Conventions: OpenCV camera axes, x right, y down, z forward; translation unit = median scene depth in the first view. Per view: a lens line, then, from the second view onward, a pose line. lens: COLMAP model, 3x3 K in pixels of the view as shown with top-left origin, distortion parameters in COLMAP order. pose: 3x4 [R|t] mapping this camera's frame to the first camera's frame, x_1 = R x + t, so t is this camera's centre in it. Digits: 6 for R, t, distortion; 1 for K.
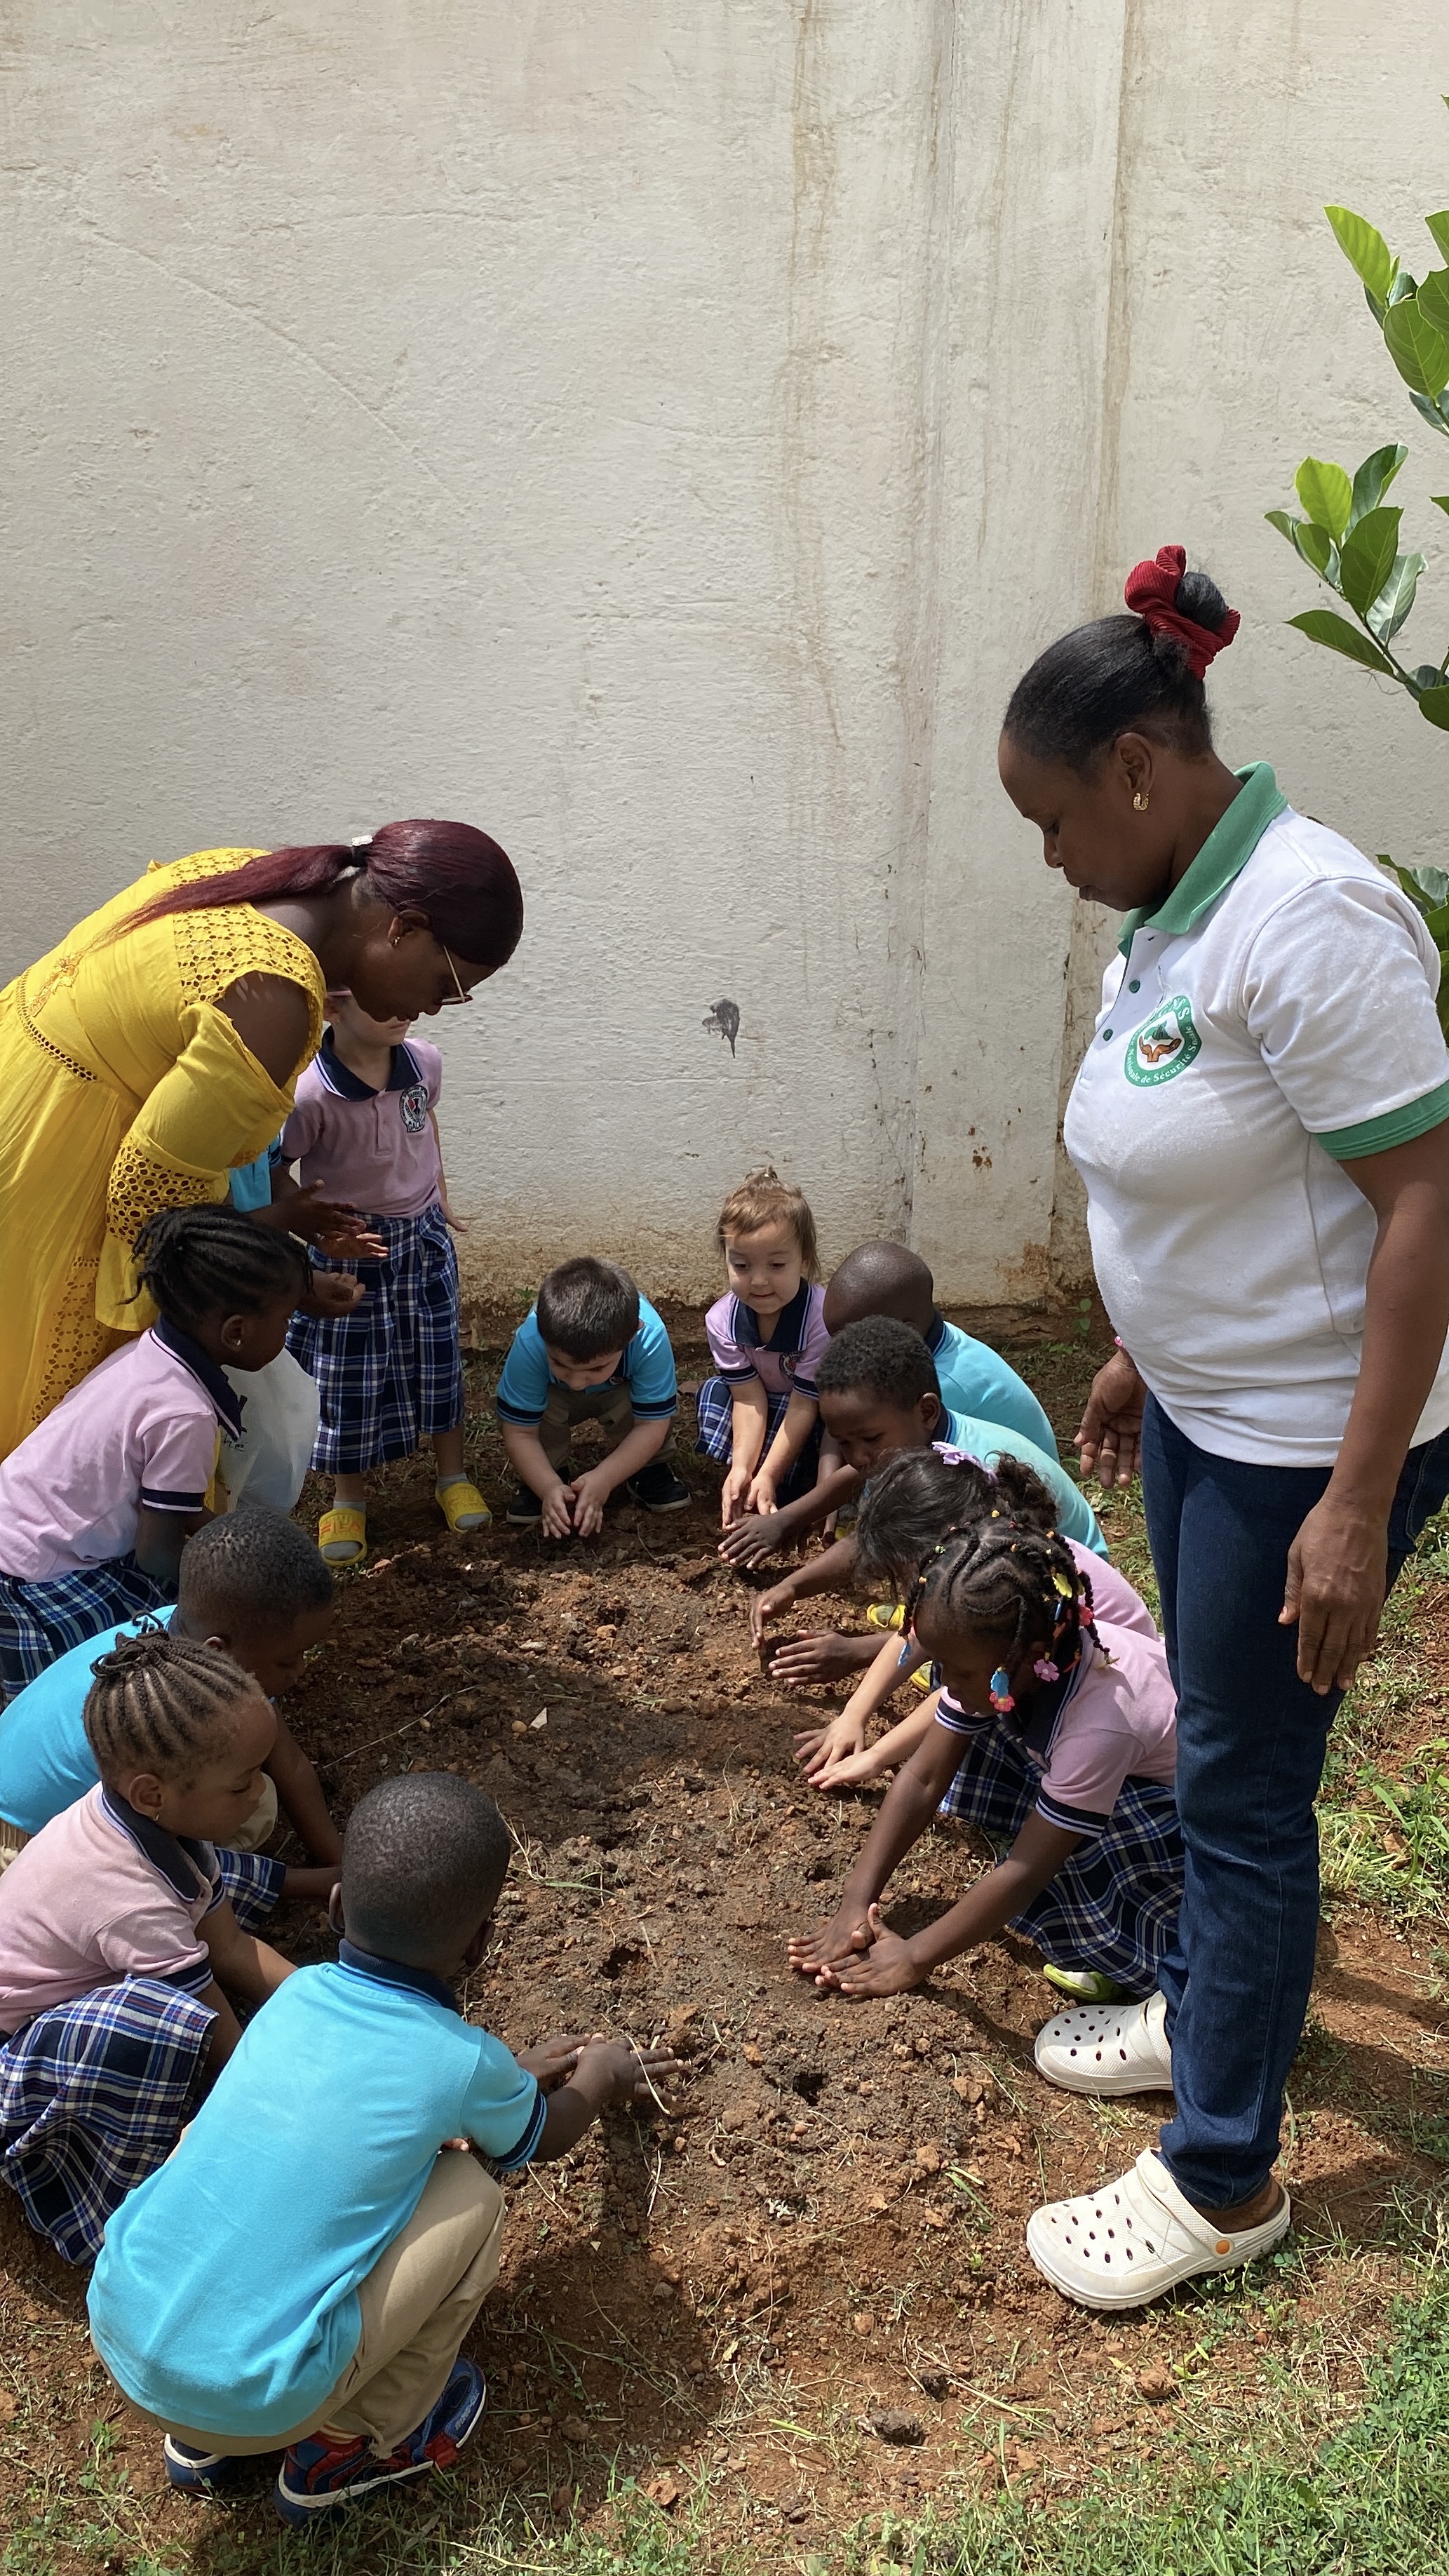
lens RADIAL K [[2426.0, 0, 651.5], [0, 2426.0, 1276.6], [0, 0, 1]] dist [0.008057, 0.024067]
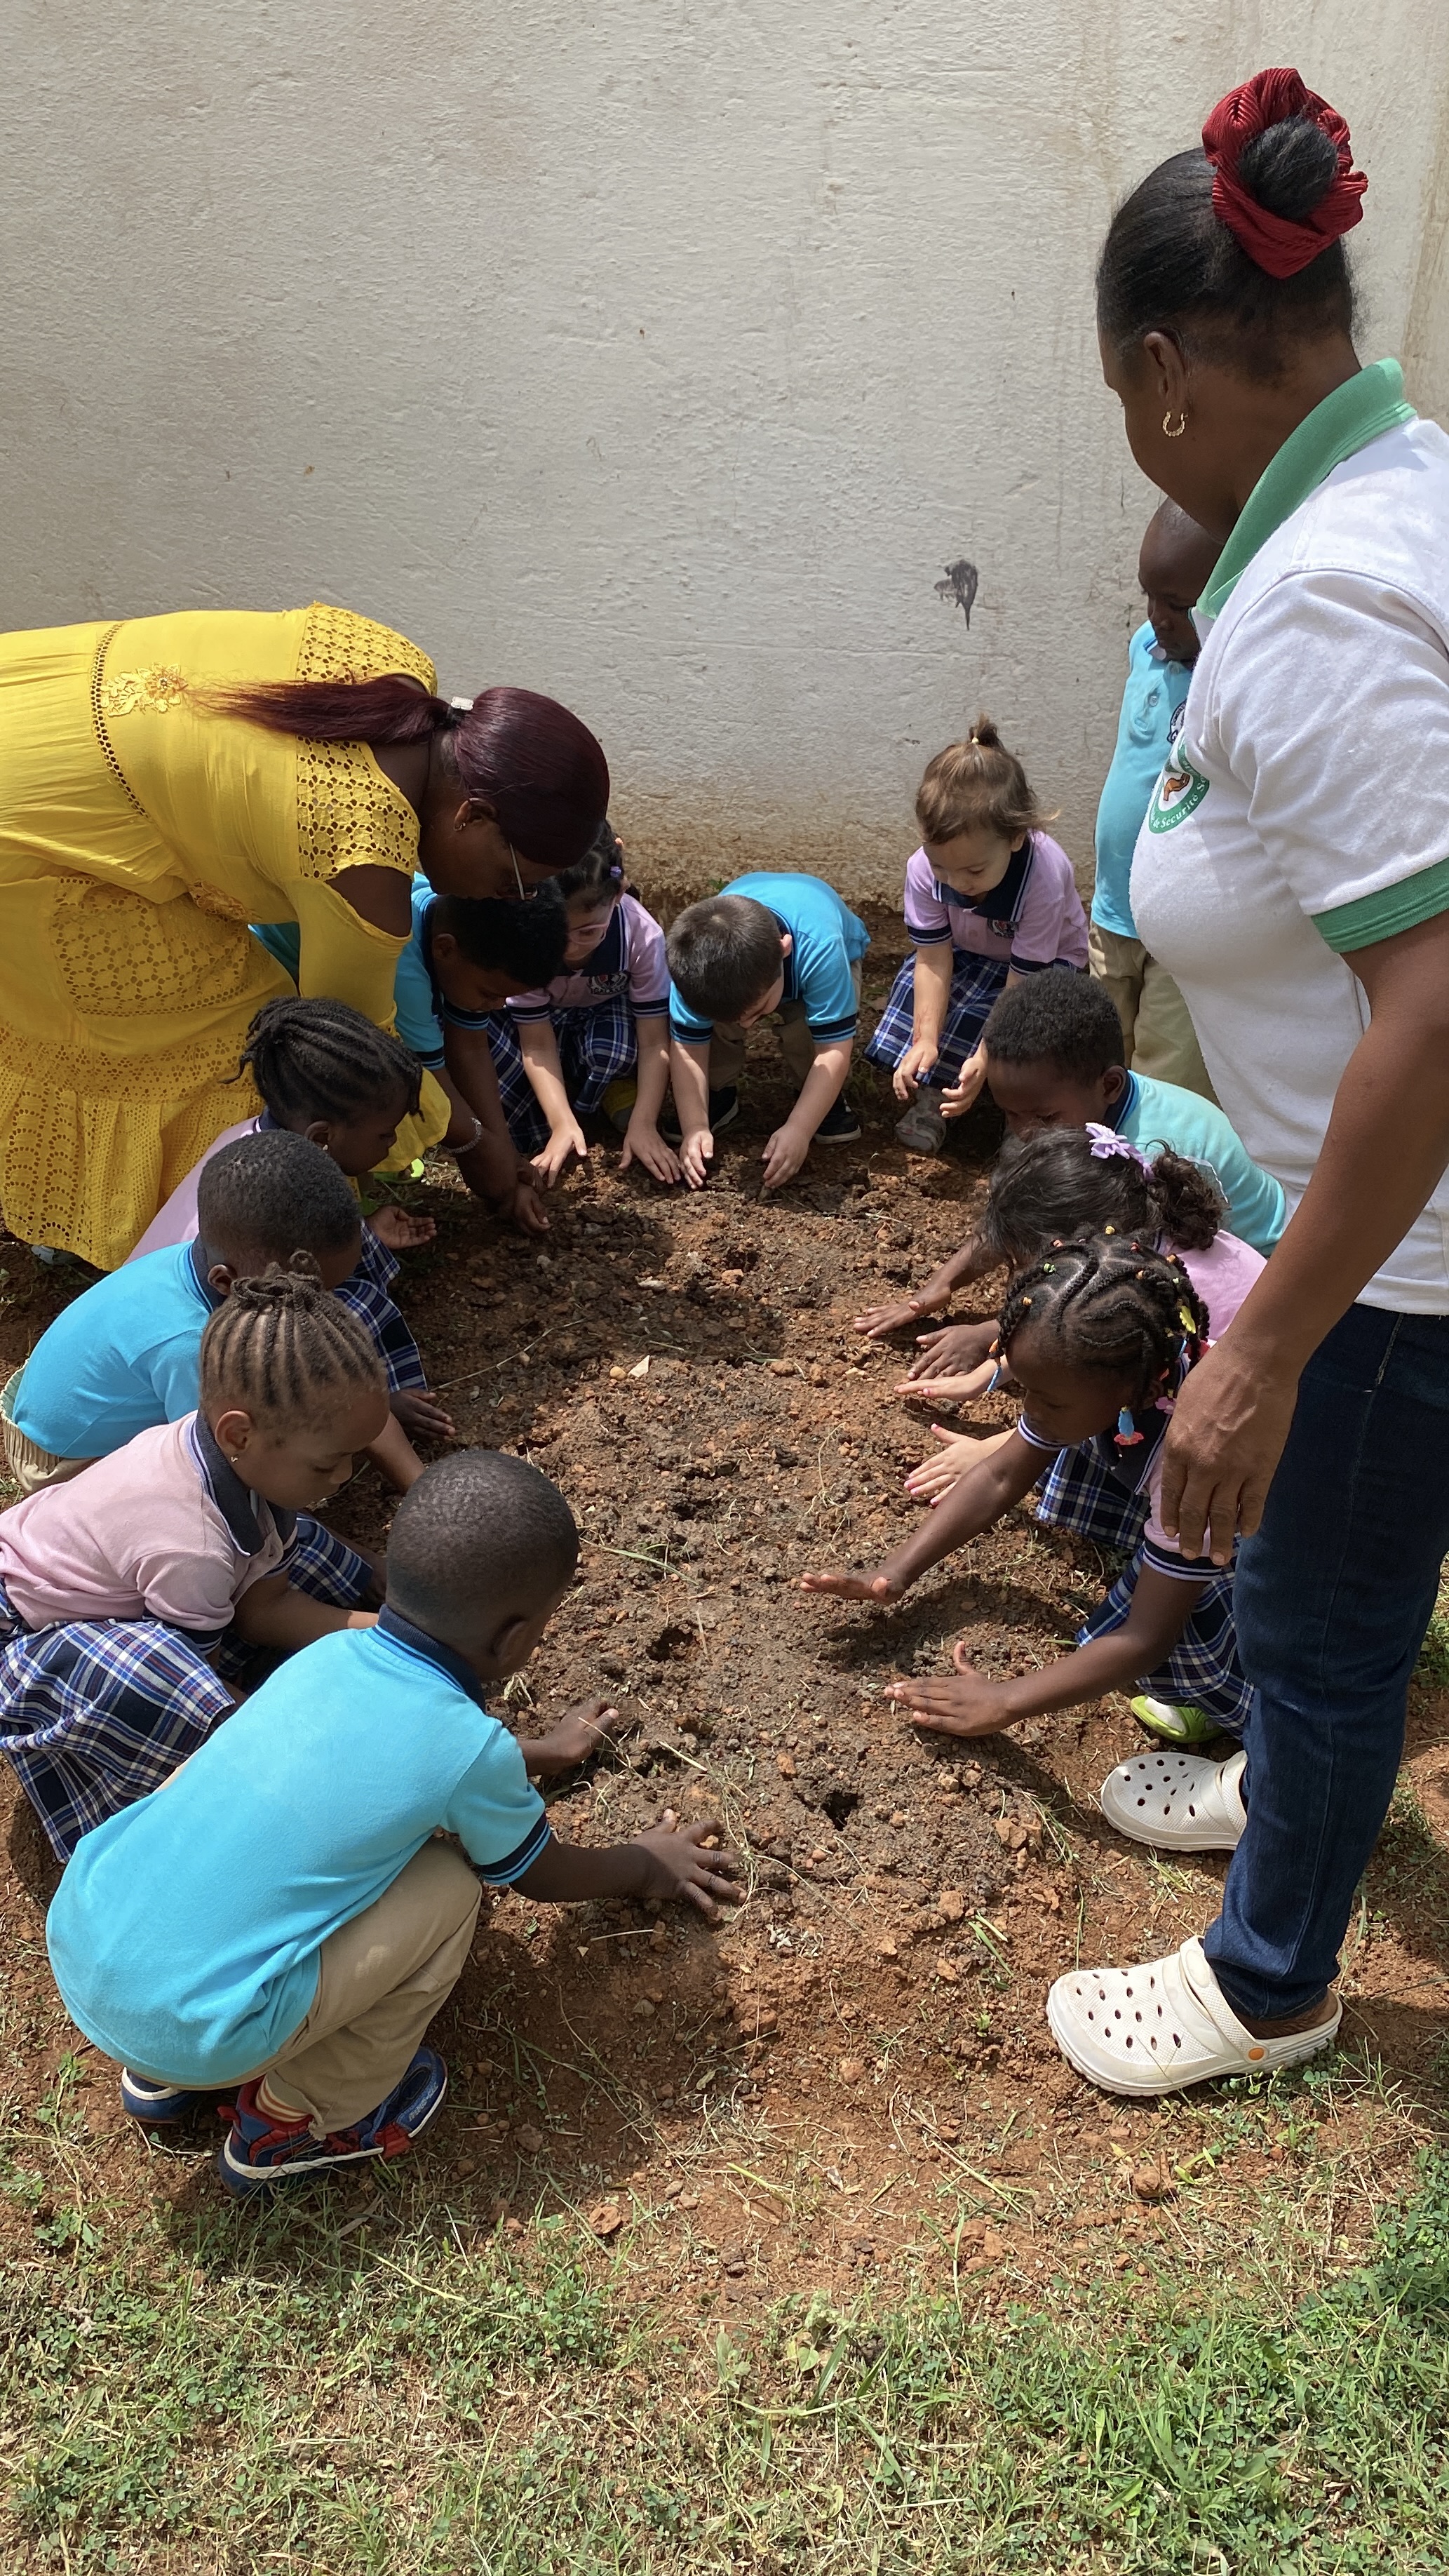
lens RADIAL K [[2358.7, 0, 652.3], [0, 2358.7, 1295.7], [0, 0, 1]] dist [0.015092, -0.023719]
pose [[0.985473, 0.094763, -0.140936, 0.104670], [-0.063516, 0.975283, 0.211634, -0.045091], [0.157508, -0.199608, 0.967134, 0.157580]]
